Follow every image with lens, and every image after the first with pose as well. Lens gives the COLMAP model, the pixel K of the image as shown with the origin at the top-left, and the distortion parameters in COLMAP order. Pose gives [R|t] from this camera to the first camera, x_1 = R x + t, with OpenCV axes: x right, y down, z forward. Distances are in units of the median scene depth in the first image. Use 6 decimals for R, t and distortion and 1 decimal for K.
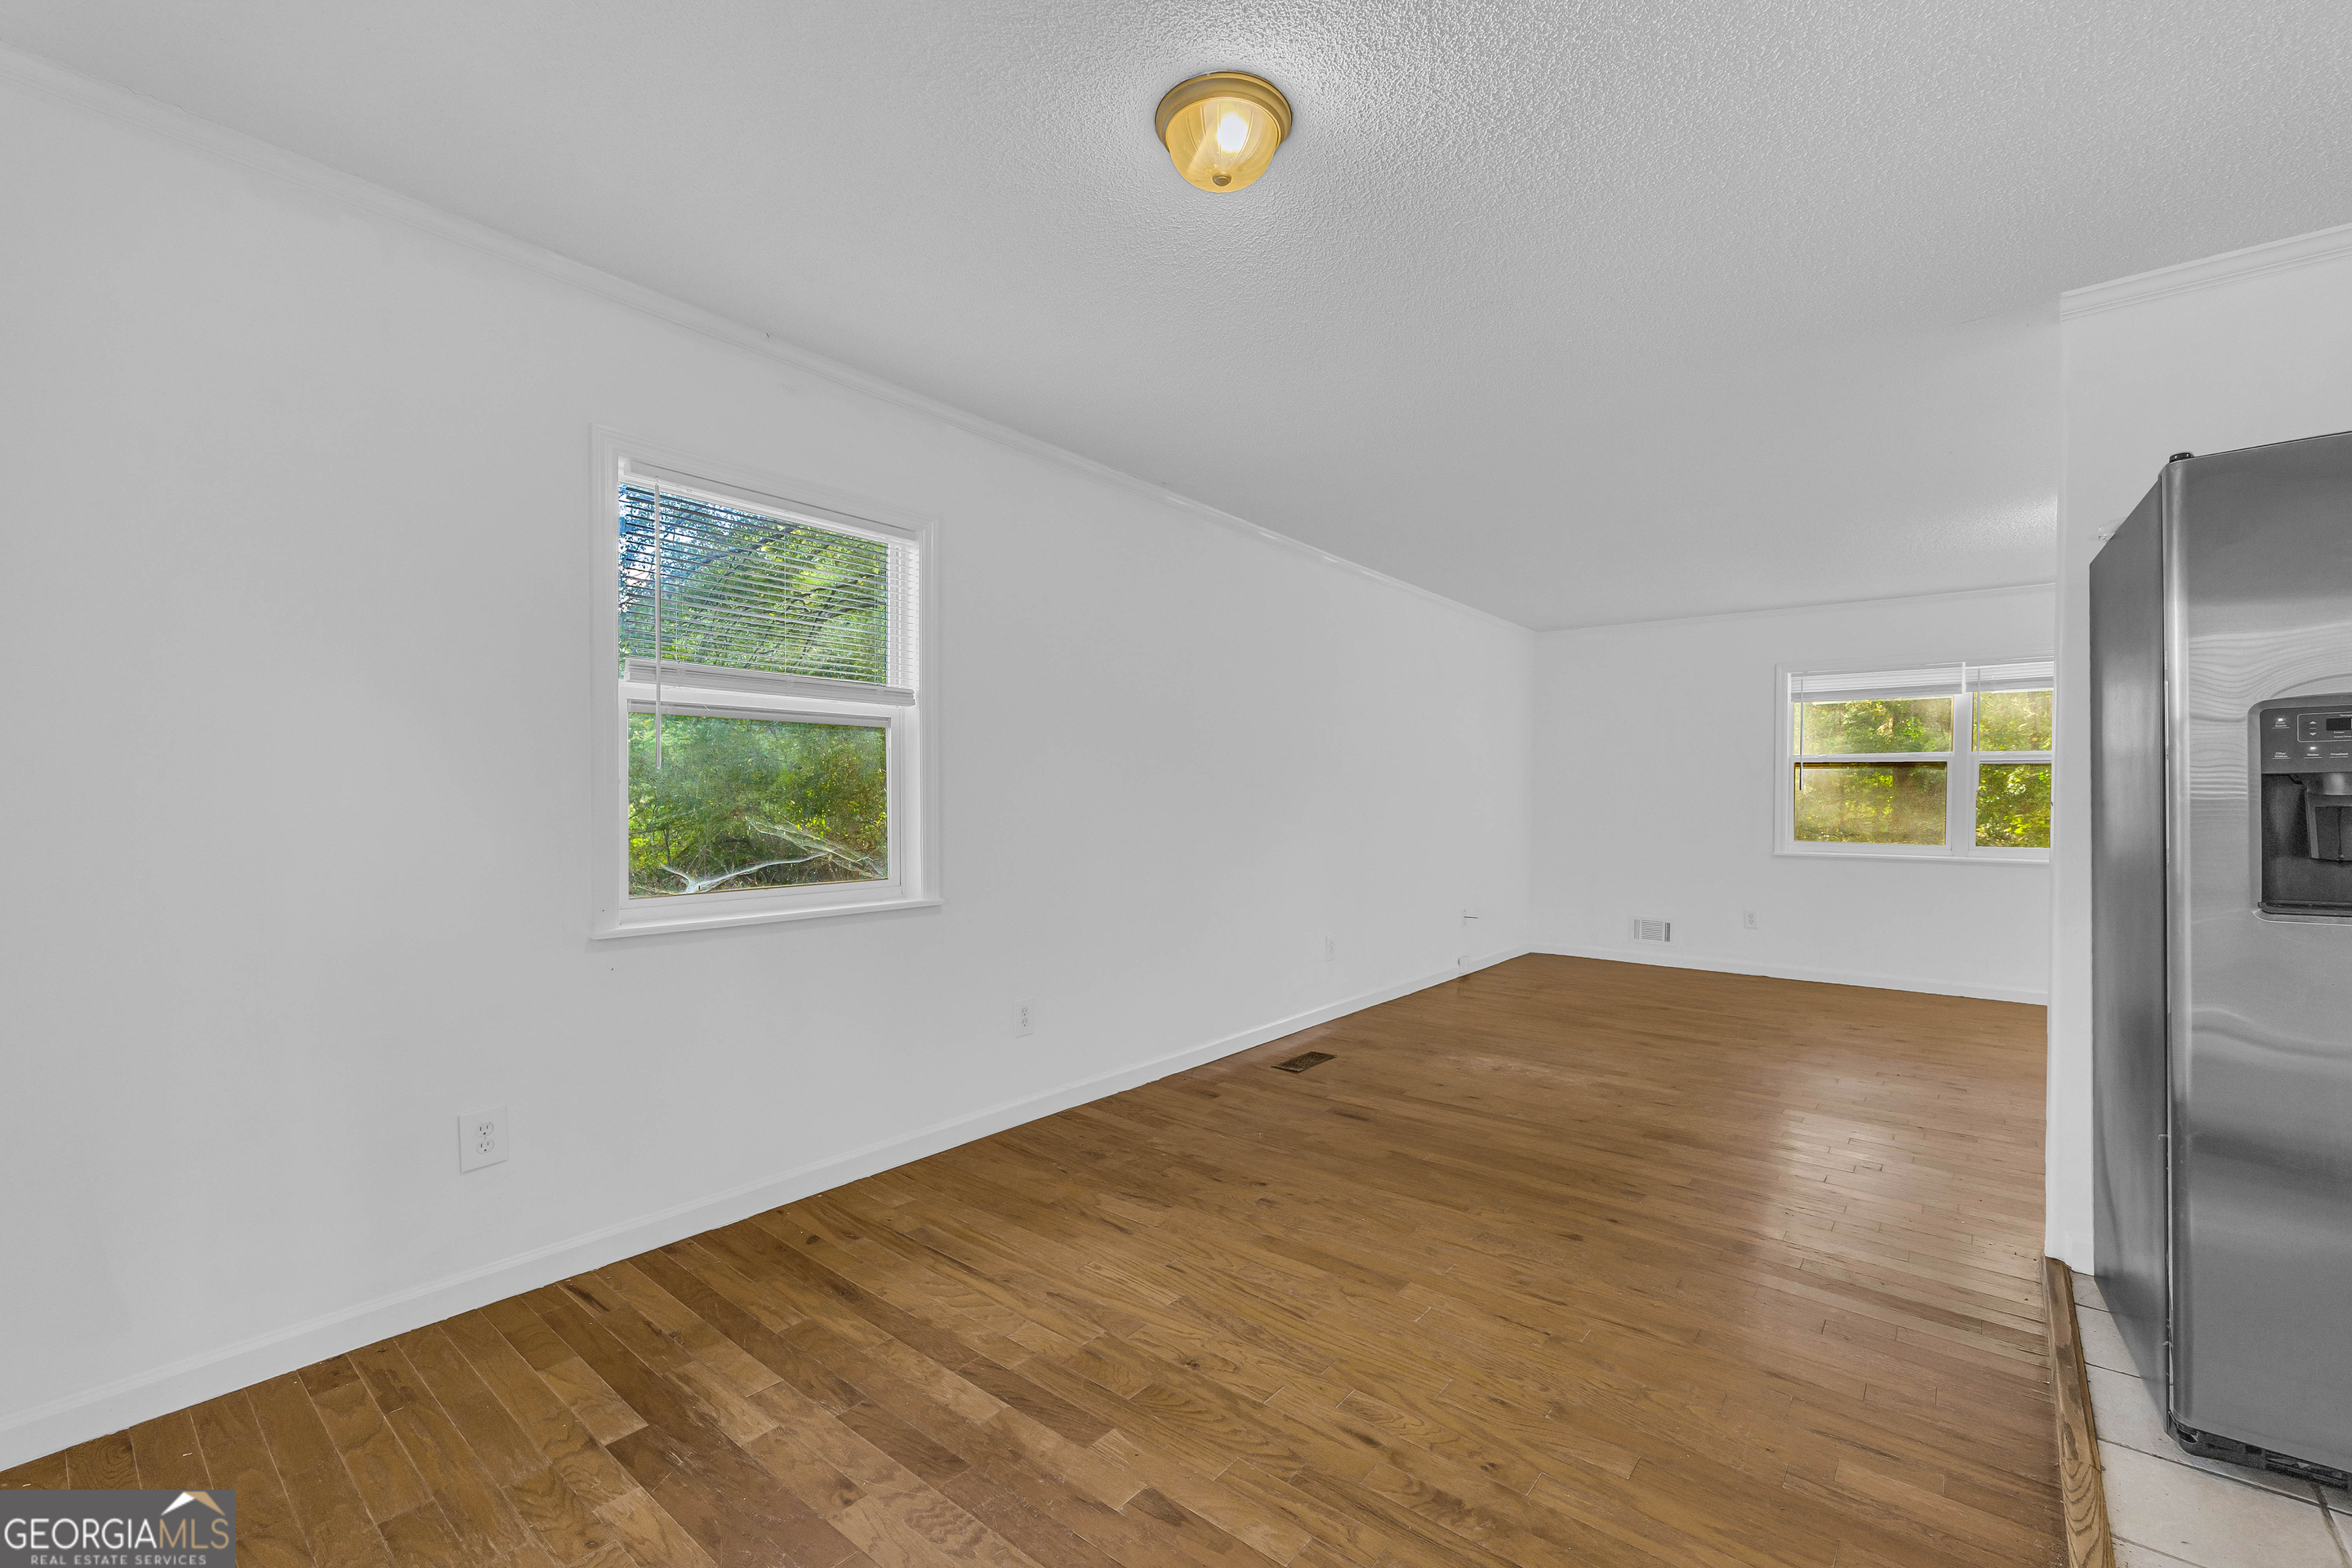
lens RADIAL K [[963.2, 0, 1192.5], [0, 963.2, 800.9], [0, 0, 1]] dist [-0.003004, 0.000512]
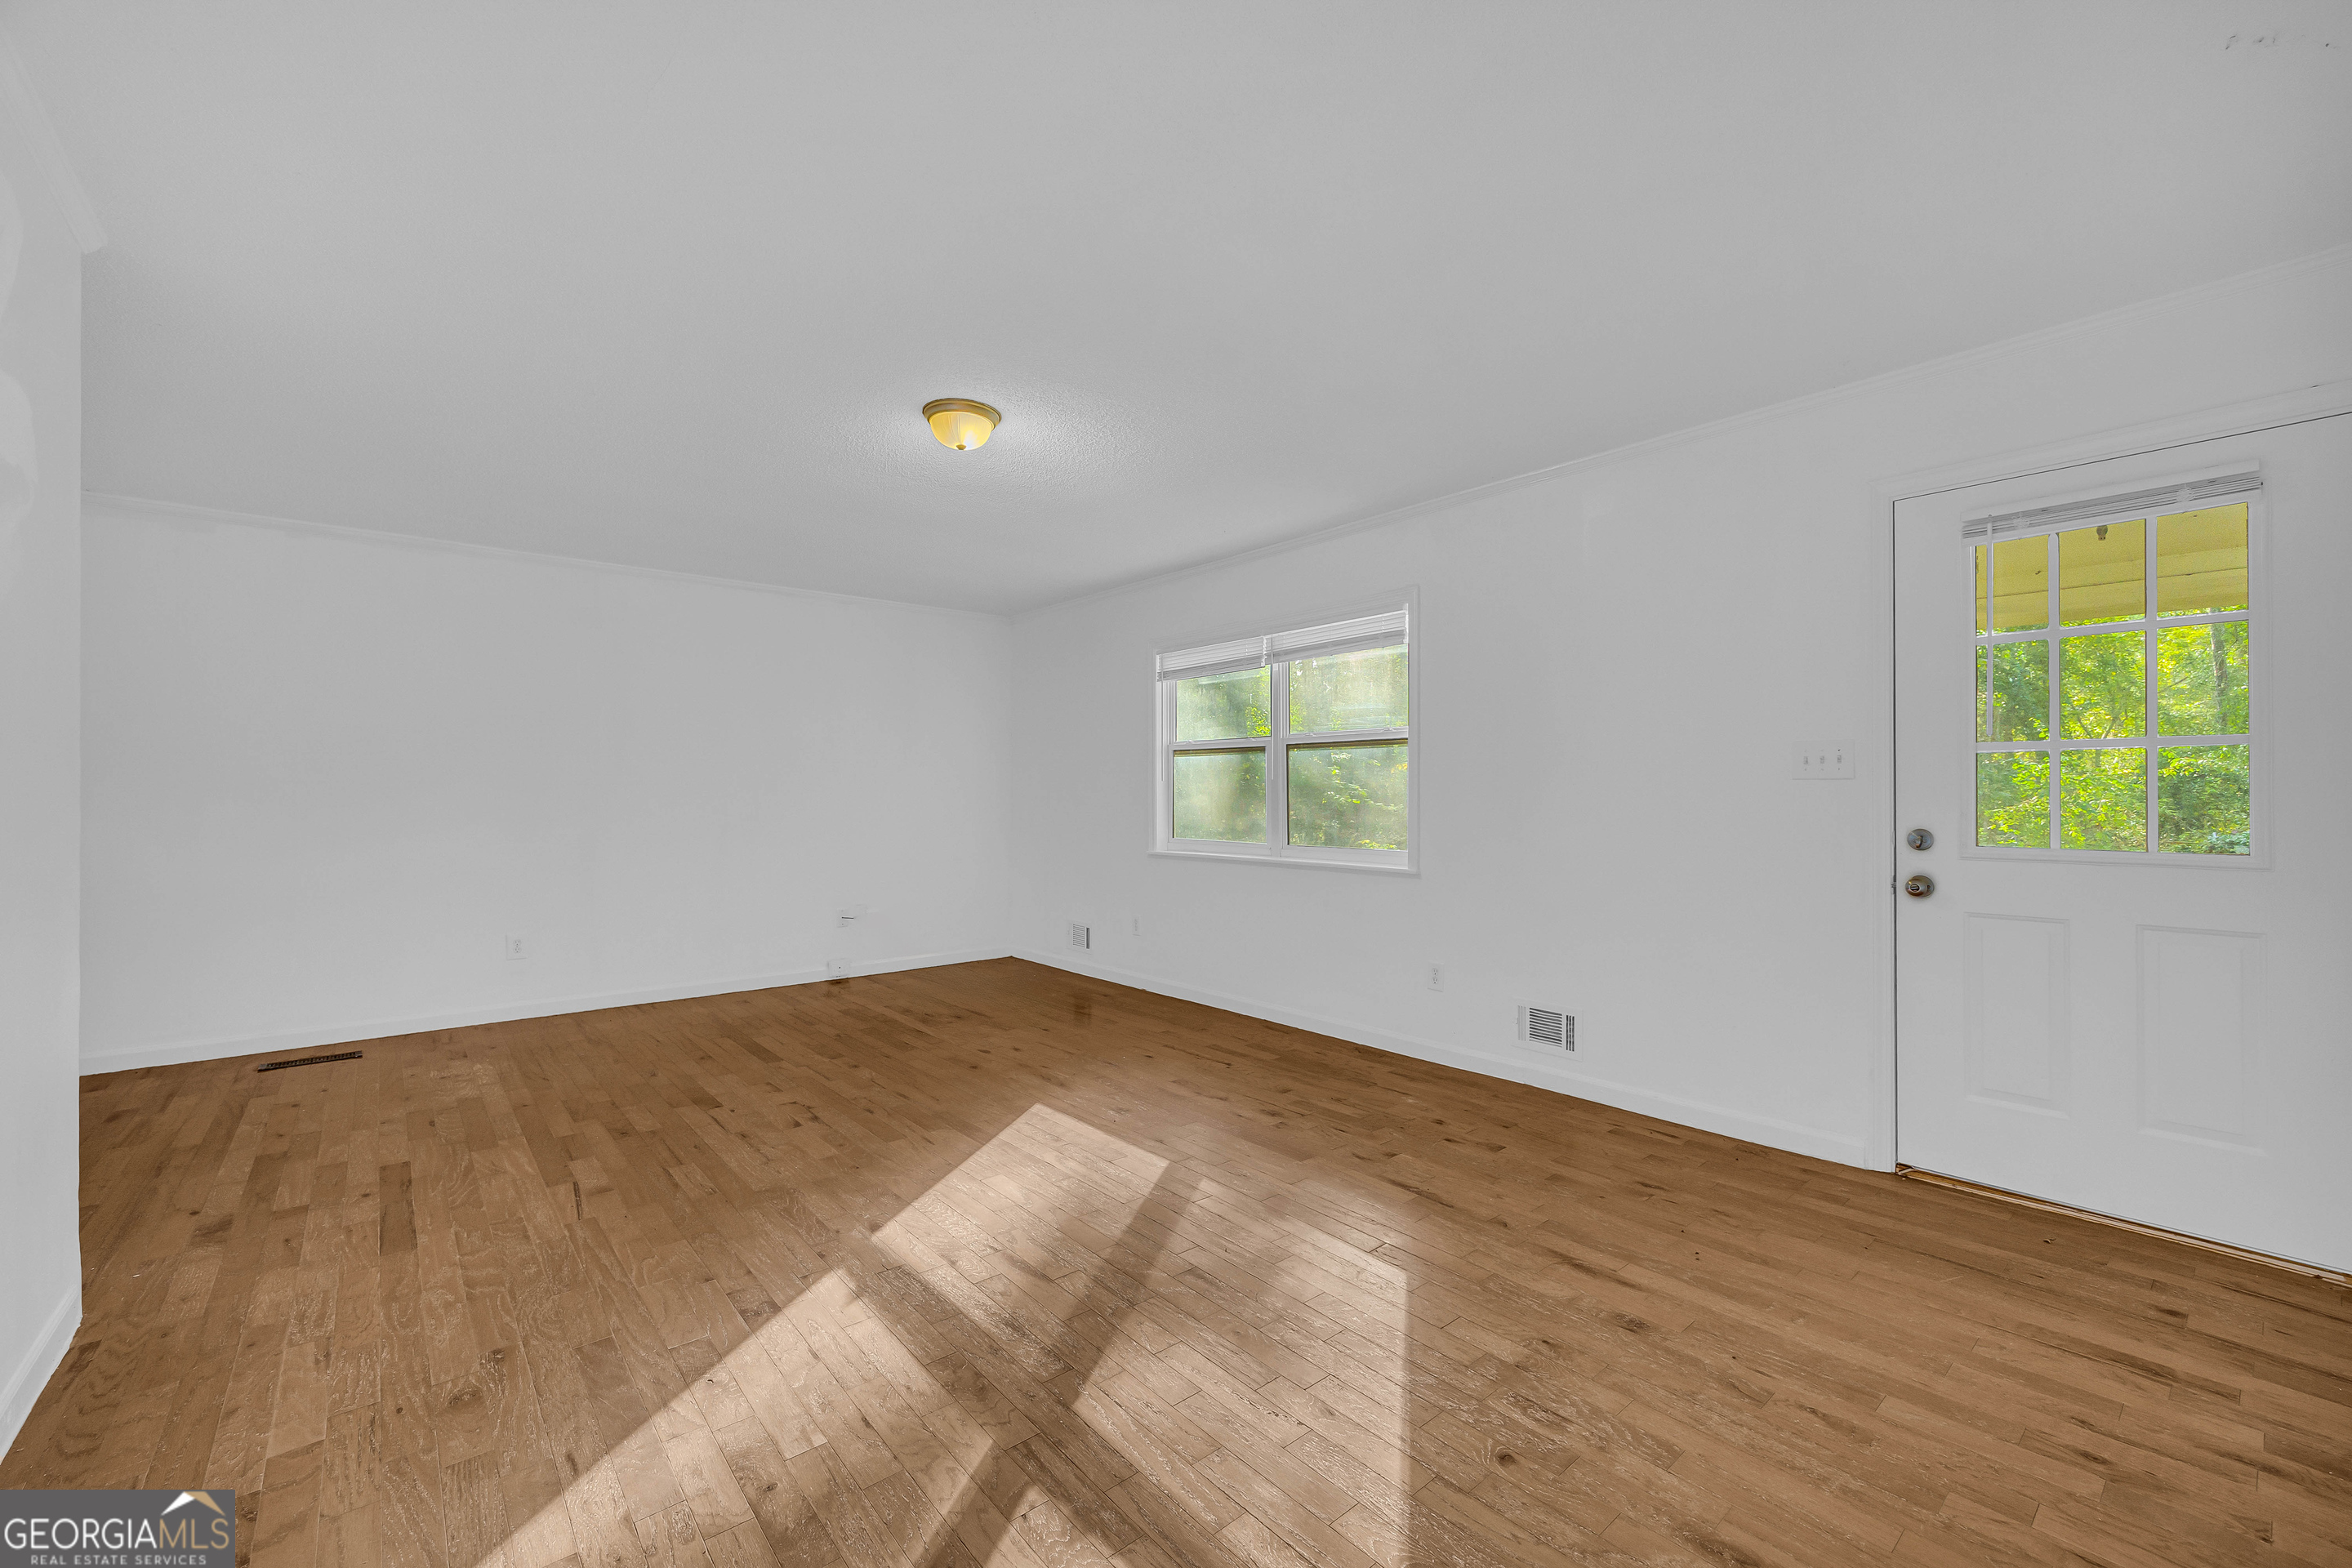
lens RADIAL K [[963.2, 0, 1206.1], [0, 963.2, 783.9], [0, 0, 1]] dist [-0.003004, 0.000512]
pose [[0.985677, -0.008381, -0.168438, 2.293186], [0.005898, 0.999867, -0.015231, 0.016637], [0.168544, 0.014020, 0.985594, 0.362504]]
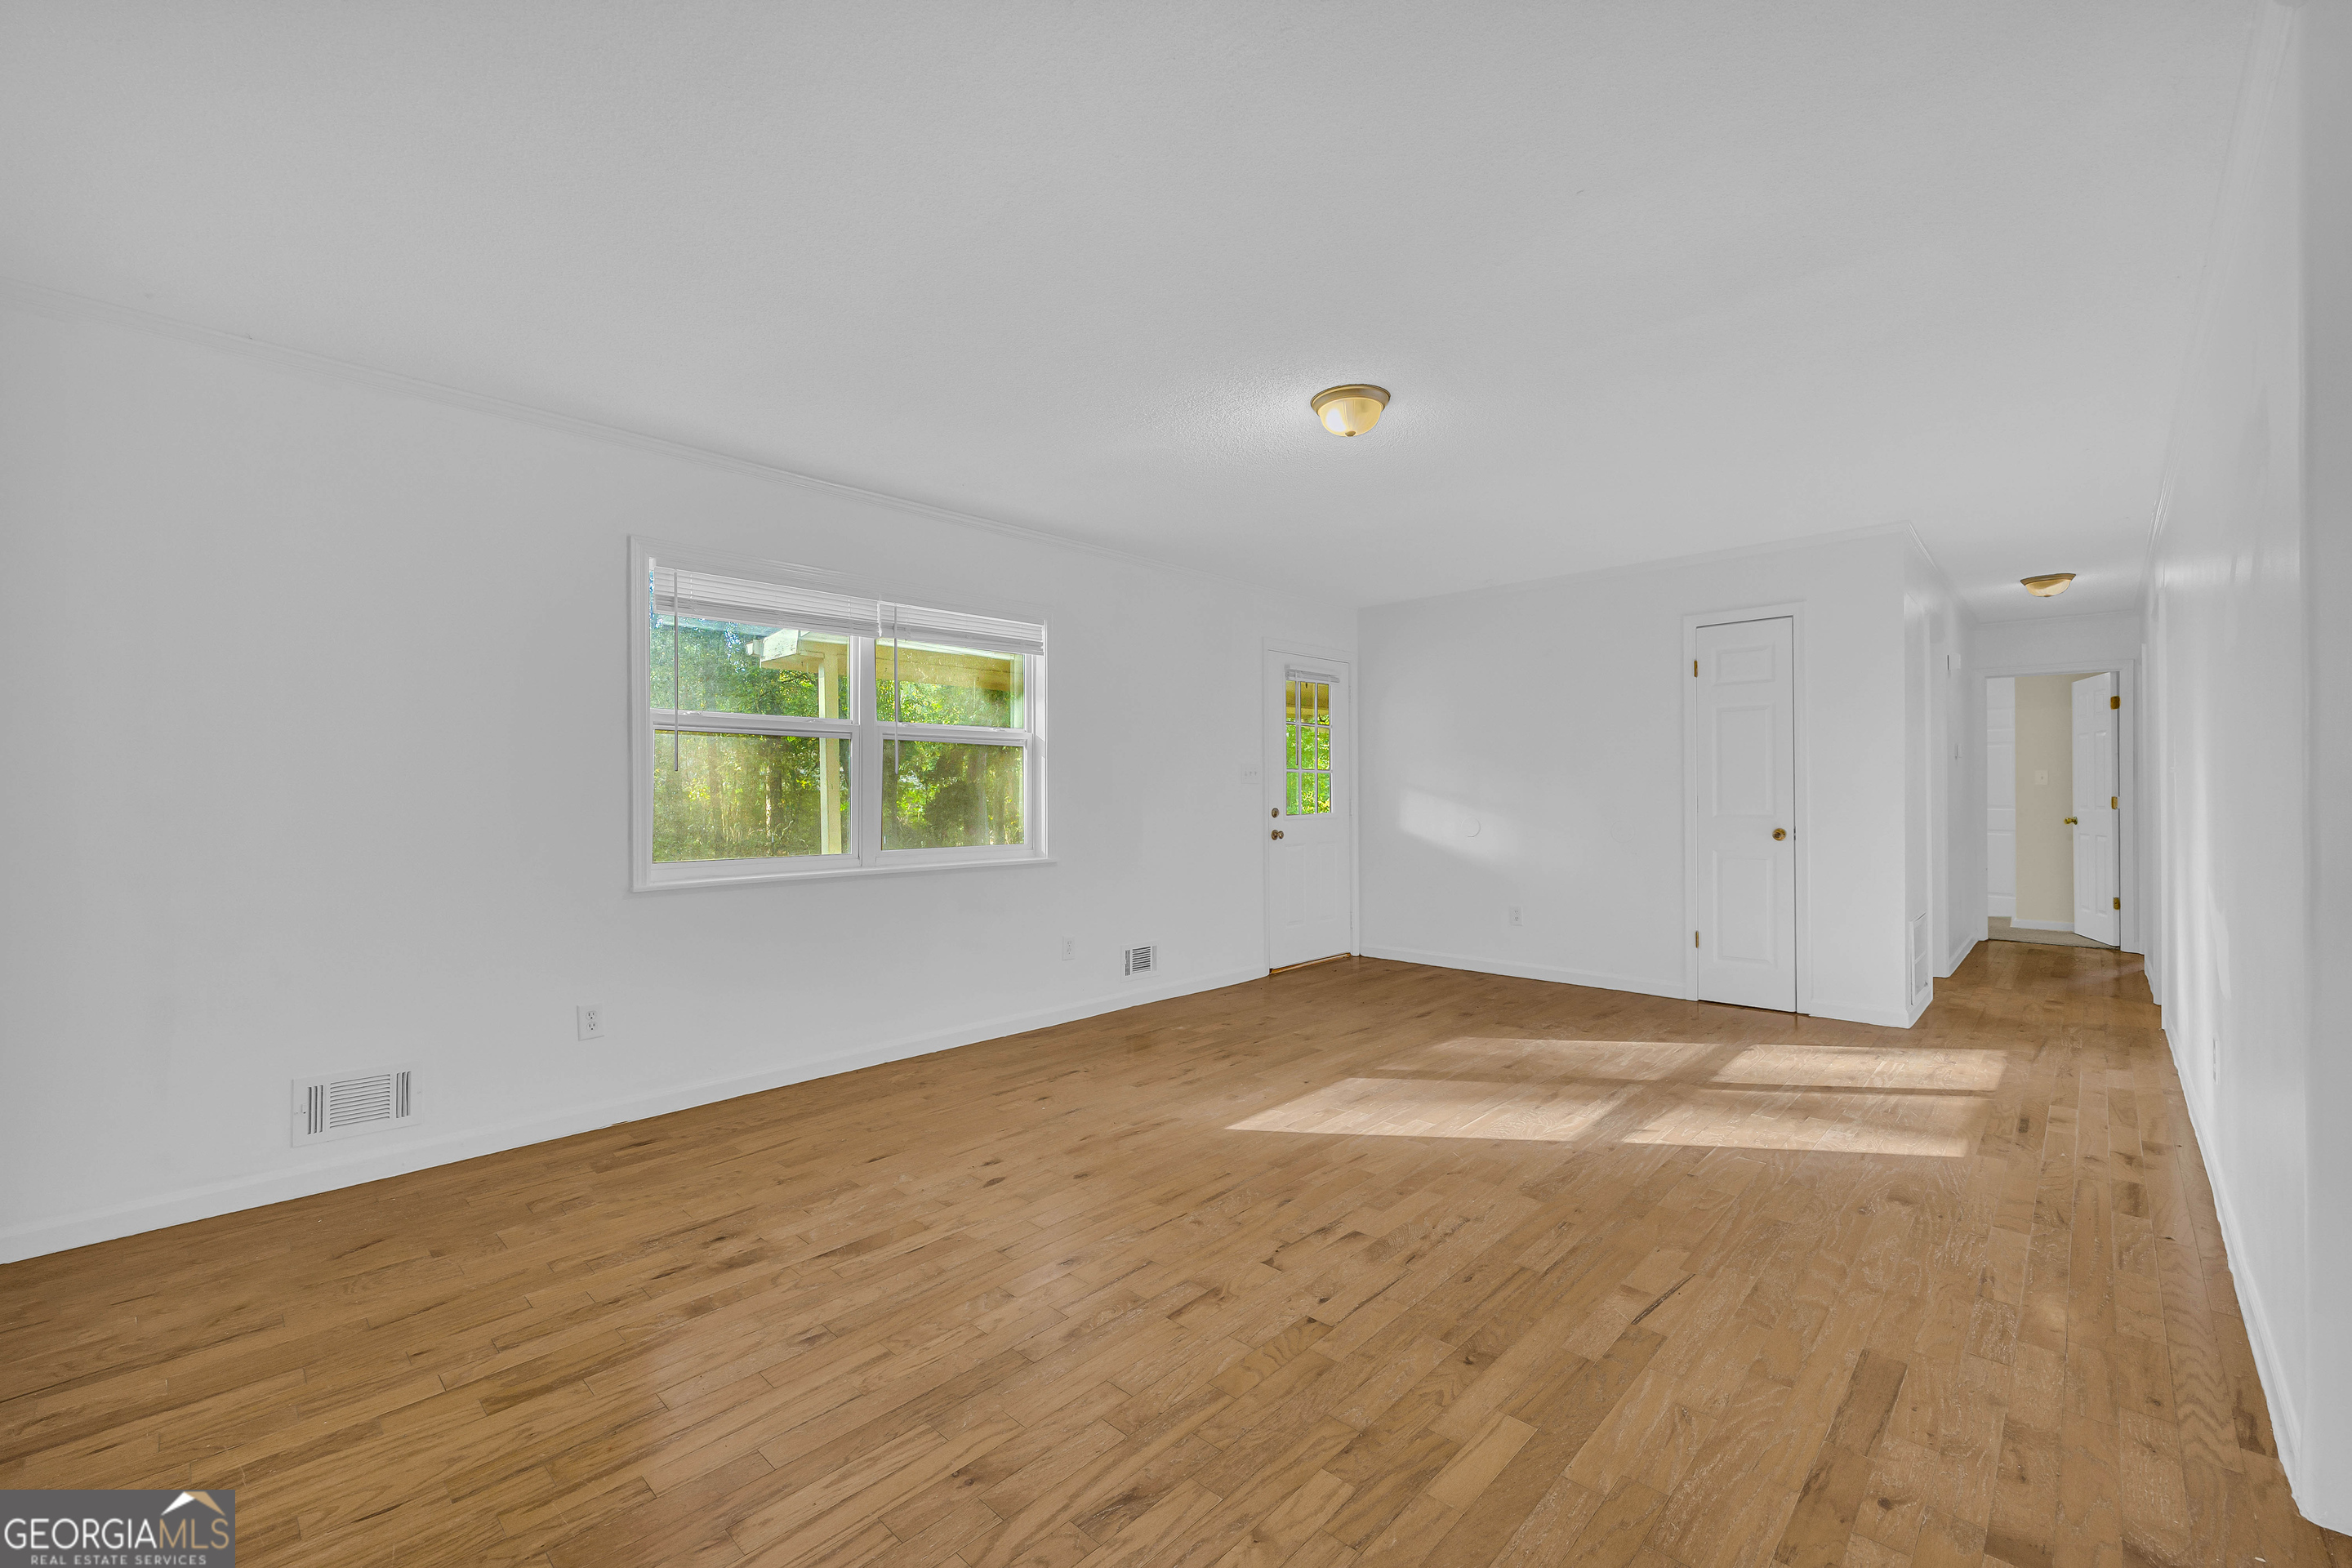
lens RADIAL K [[963.2, 0, 1166.5], [0, 963.2, 795.4], [0, 0, 1]] dist [-0.003004, 0.000512]
pose [[0.078785, -0.006558, 0.996870, 0.269572], [0.009421, 0.999939, 0.005834, 0.007436], [-0.996847, 0.008932, 0.078842, 1.878785]]
